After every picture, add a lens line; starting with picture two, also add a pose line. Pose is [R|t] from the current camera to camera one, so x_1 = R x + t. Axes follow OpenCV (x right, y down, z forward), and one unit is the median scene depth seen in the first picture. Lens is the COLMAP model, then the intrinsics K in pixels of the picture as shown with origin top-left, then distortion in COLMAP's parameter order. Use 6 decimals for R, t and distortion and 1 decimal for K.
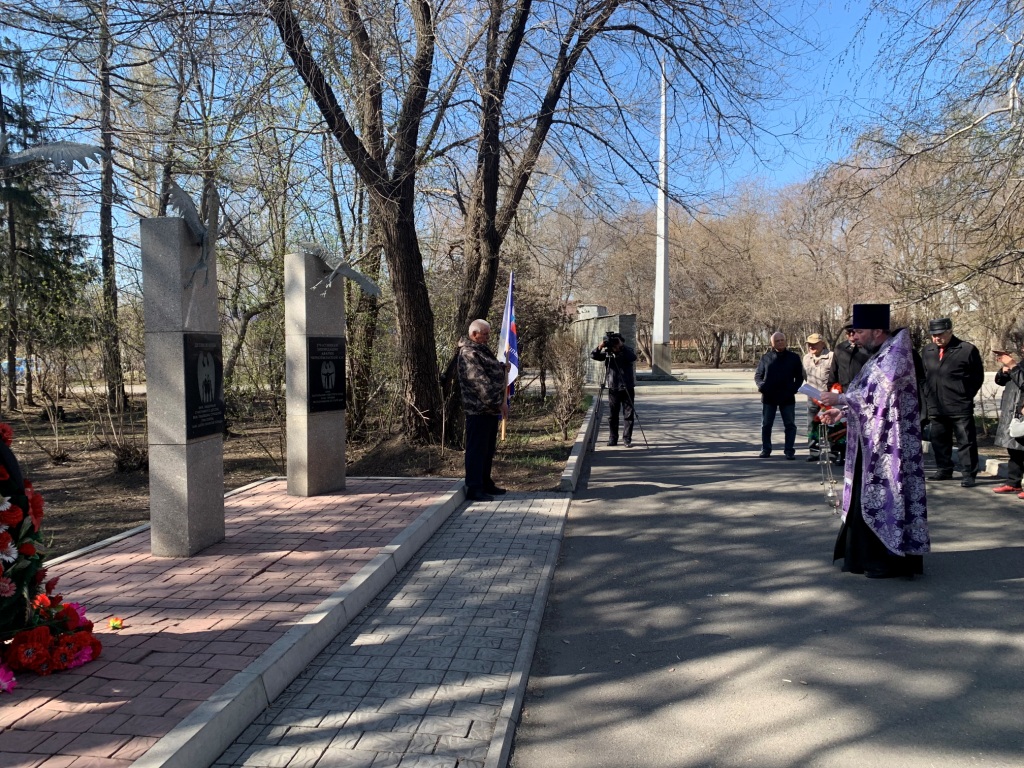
lens RADIAL K [[767.3, 0, 512.0], [0, 767.3, 384.0], [0, 0, 1]] dist [0.026855, -0.038802]
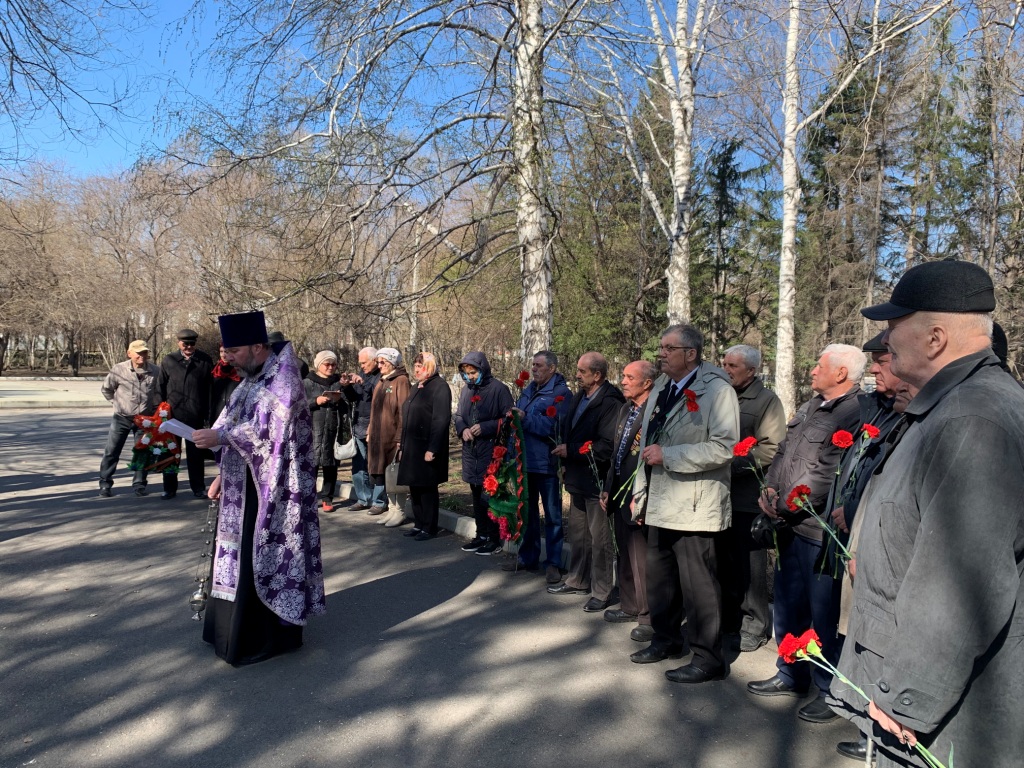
lens RADIAL K [[767.3, 0, 512.0], [0, 767.3, 384.0], [0, 0, 1]] dist [0.026855, -0.038802]
pose [[0.660916, 0.004464, 0.750446, 0.019126], [0.004132, 0.999946, -0.009587, -0.006527], [-0.750448, 0.009437, 0.660862, 0.105940]]
